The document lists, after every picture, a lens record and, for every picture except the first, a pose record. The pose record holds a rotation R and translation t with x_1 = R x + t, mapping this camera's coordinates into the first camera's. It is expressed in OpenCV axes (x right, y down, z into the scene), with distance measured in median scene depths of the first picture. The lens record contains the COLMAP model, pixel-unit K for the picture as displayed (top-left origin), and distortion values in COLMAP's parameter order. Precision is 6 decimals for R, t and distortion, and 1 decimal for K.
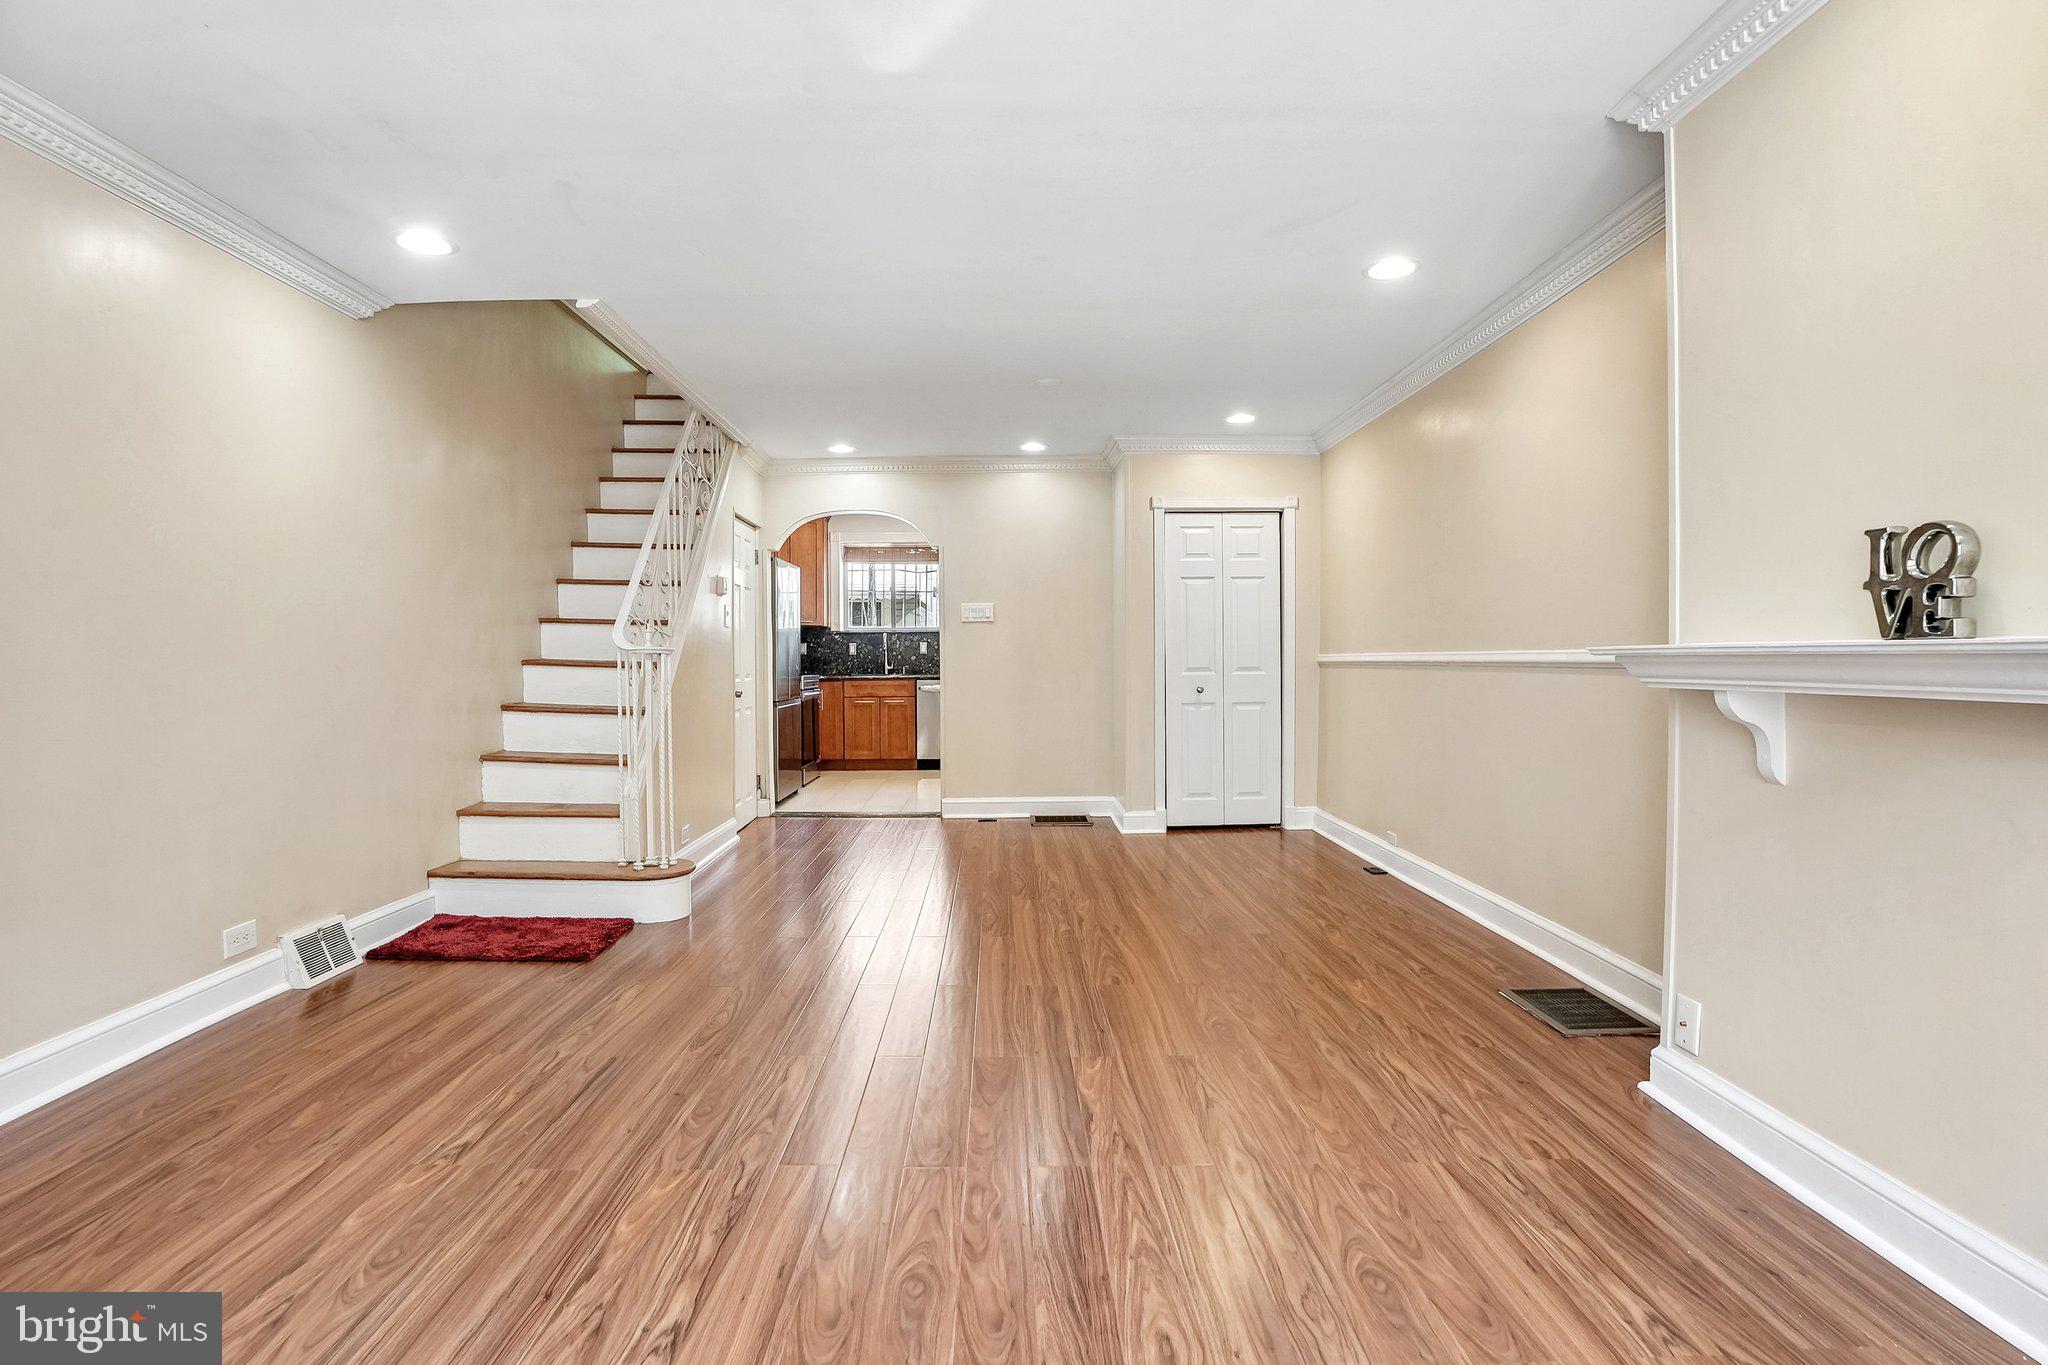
lens RADIAL K [[983.5, 0, 1021.0], [0, 983.5, 674.5], [0, 0, 1]] dist [-0.072201, 0.024020]
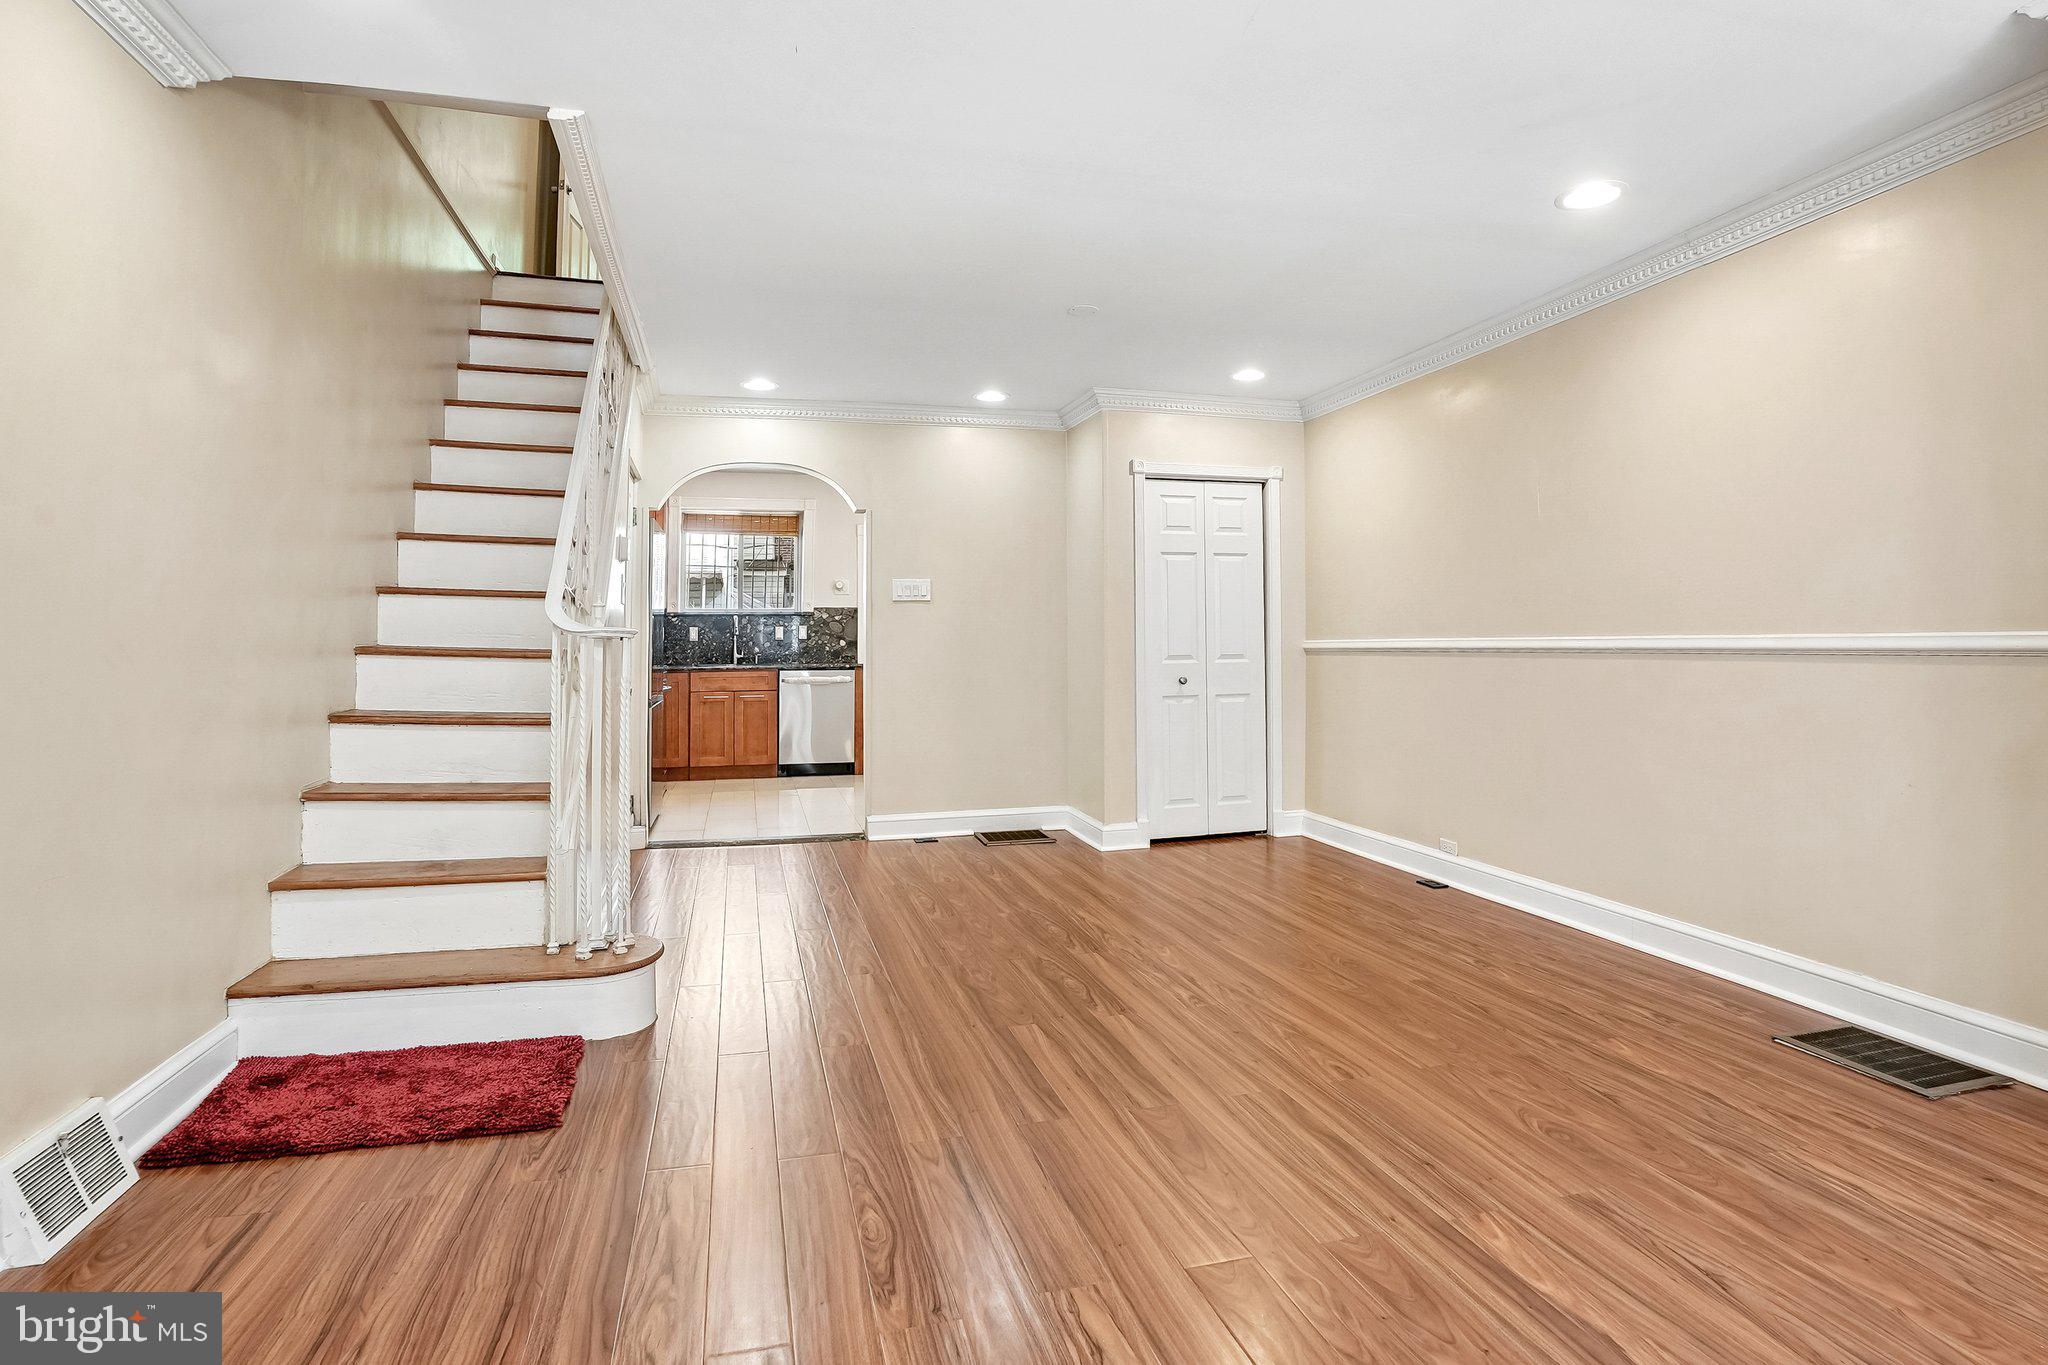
lens RADIAL K [[1008.1, 0, 1025.4], [0, 1008.1, 603.5], [0, 0, 1]] dist [-0.050935, 0.011356]
pose [[0.968958, 0.009004, 0.247063, -0.182061], [0.005264, 0.998359, -0.057026, -0.002728], [-0.247171, 0.056556, 0.967320, 0.164603]]
